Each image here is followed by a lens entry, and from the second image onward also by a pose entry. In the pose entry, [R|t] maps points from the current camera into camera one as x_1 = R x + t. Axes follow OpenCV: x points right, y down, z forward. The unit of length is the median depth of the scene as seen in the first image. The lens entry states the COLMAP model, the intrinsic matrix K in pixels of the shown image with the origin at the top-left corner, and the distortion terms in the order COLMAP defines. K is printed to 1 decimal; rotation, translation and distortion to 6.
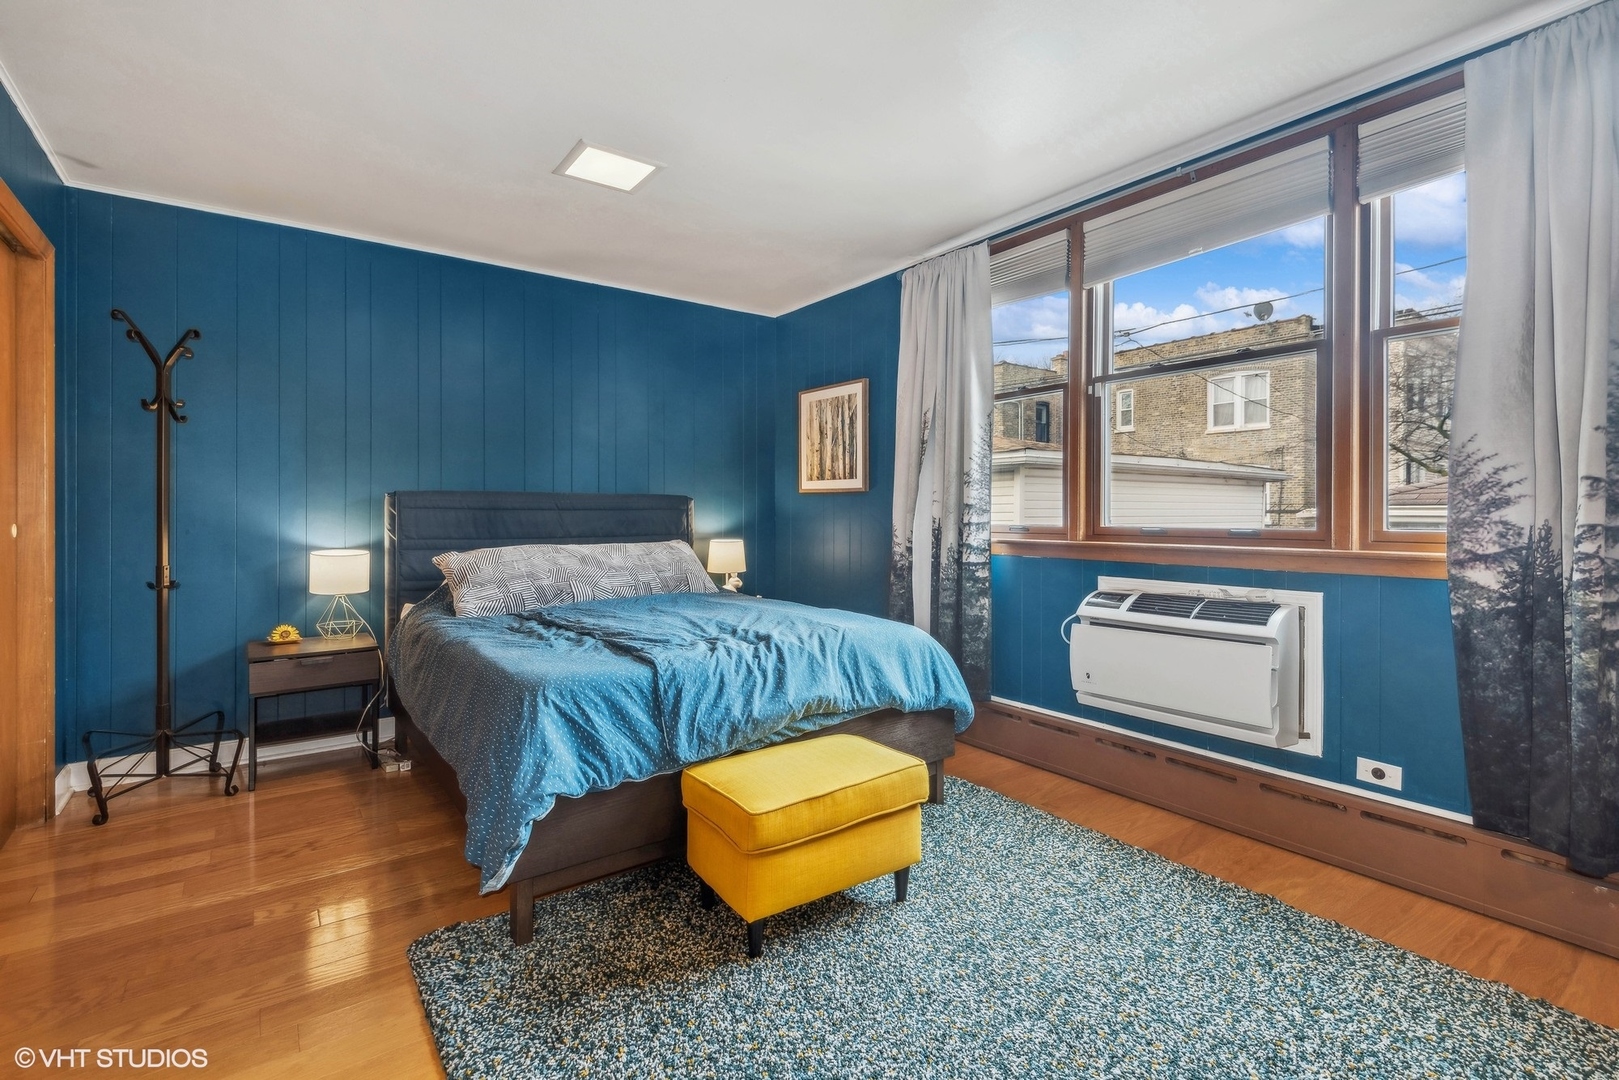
lens RADIAL K [[743.1, 0, 809.6], [0, 743.1, 511.6], [0, 0, 1]] dist [0.038838, -0.023740]
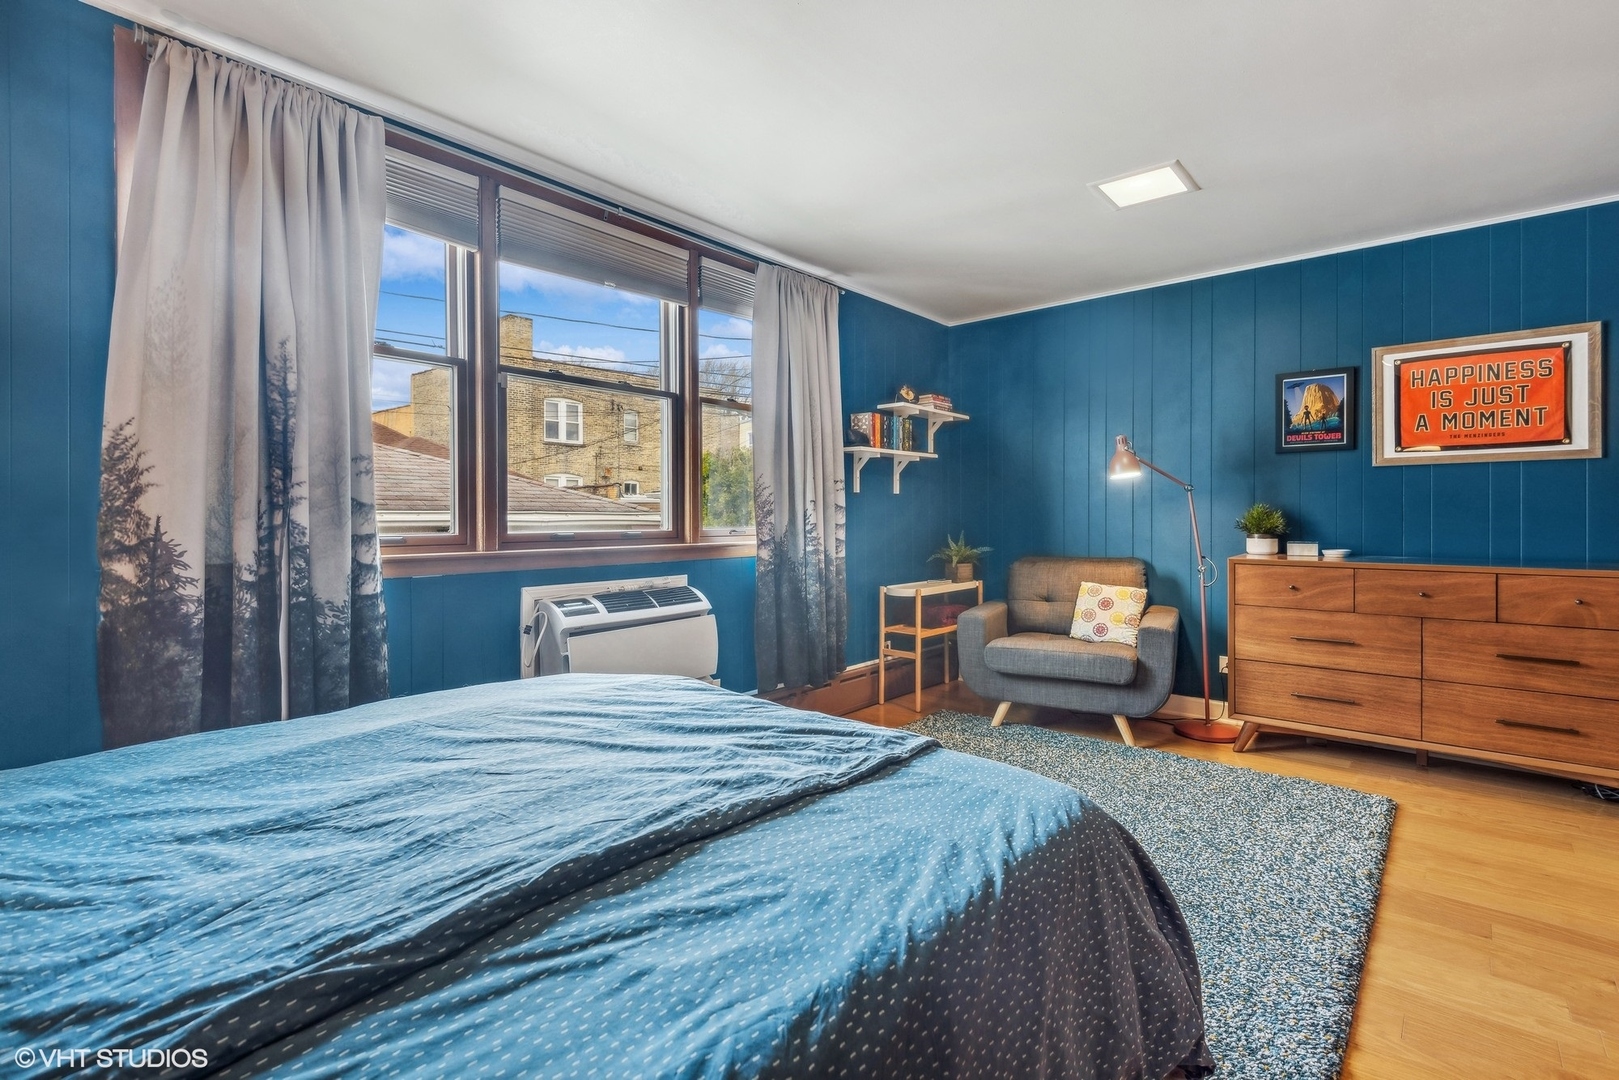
lens RADIAL K [[743.1, 0, 809.6], [0, 743.1, 511.6], [0, 0, 1]] dist [0.038838, -0.023740]
pose [[-0.216438, -0.002441, 0.976293, -0.587917], [-0.014157, 0.999900, -0.000639, -0.009491], [-0.976194, -0.013959, -0.216451, 0.860727]]
